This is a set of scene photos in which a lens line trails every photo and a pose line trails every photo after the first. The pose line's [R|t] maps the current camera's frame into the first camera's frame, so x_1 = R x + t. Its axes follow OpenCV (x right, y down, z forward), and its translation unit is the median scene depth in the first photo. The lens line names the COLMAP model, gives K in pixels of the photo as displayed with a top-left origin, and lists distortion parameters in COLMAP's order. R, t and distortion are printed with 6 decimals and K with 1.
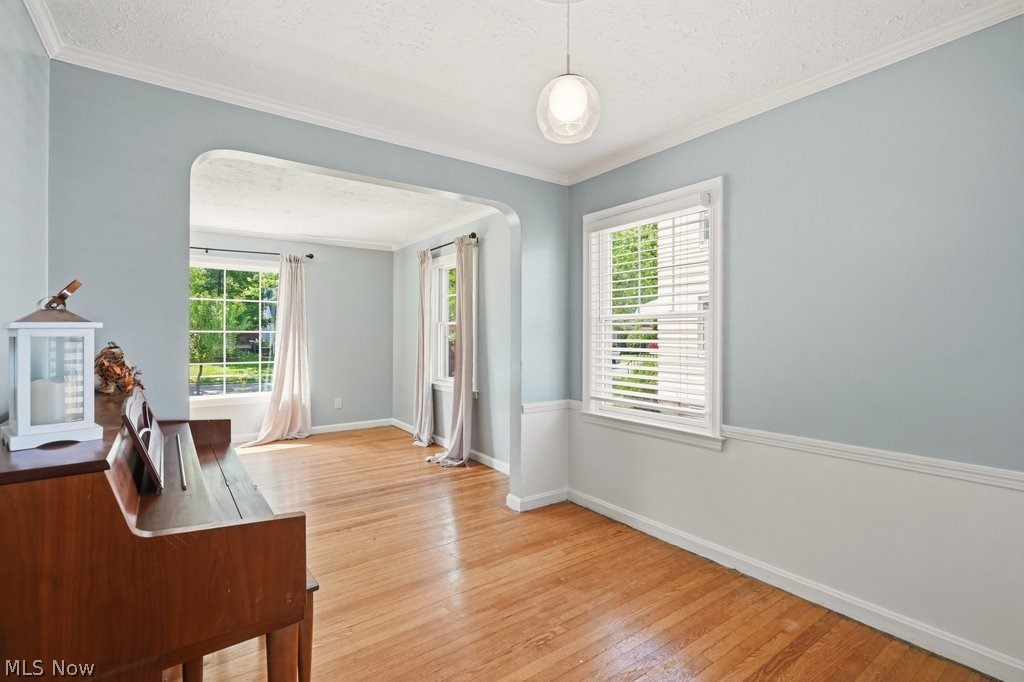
lens RADIAL K [[470.7, 0, 508.5], [0, 470.7, 334.8], [0, 0, 1]] dist [-0.002279, 0.000868]
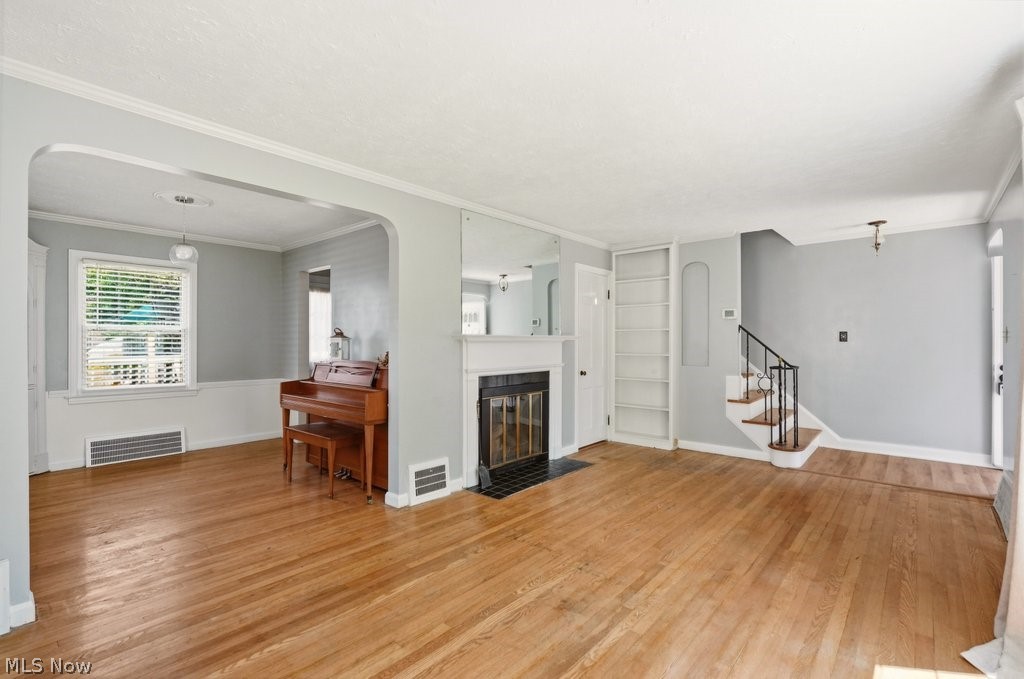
lens RADIAL K [[470.7, 0, 510.3], [0, 470.7, 341.3], [0, 0, 1]] dist [-0.002279, 0.000868]
pose [[-0.974894, 0.004412, -0.222626, -0.631355], [0.003696, 0.999987, 0.003632, 0.002597], [0.222639, 0.002718, -0.974897, 2.331299]]
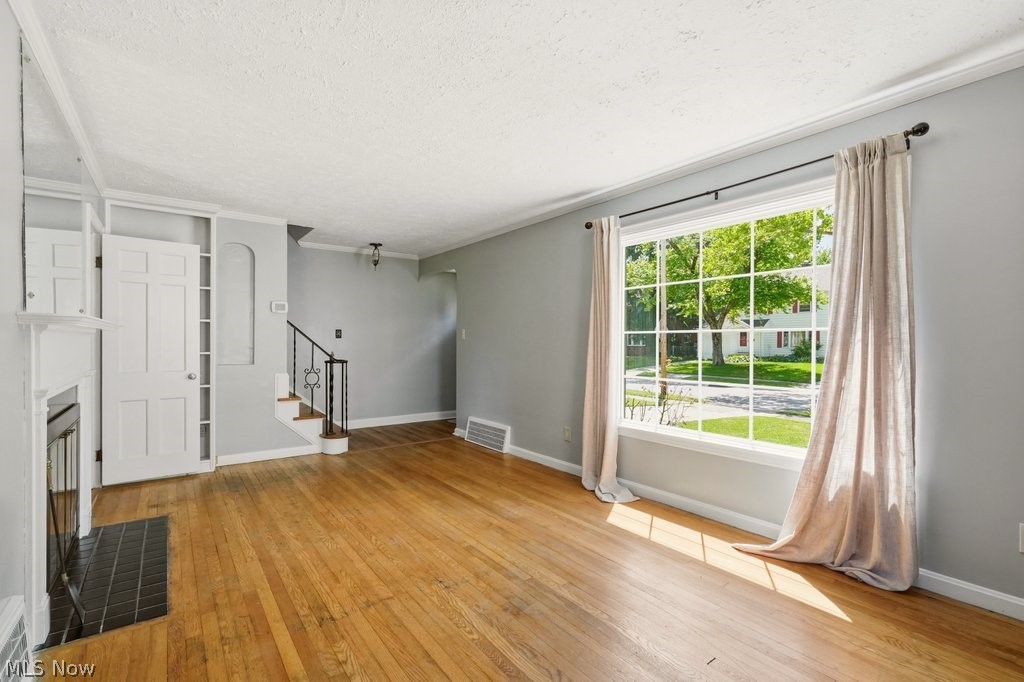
lens RADIAL K [[470.7, 0, 508.9], [0, 470.7, 336.5], [0, 0, 1]] dist [-0.002279, 0.000868]
pose [[0.027882, -0.007919, -0.999580, -0.094698], [-0.008598, 0.999930, -0.008162, 0.020769], [0.999574, 0.008822, 0.027812, 1.474260]]
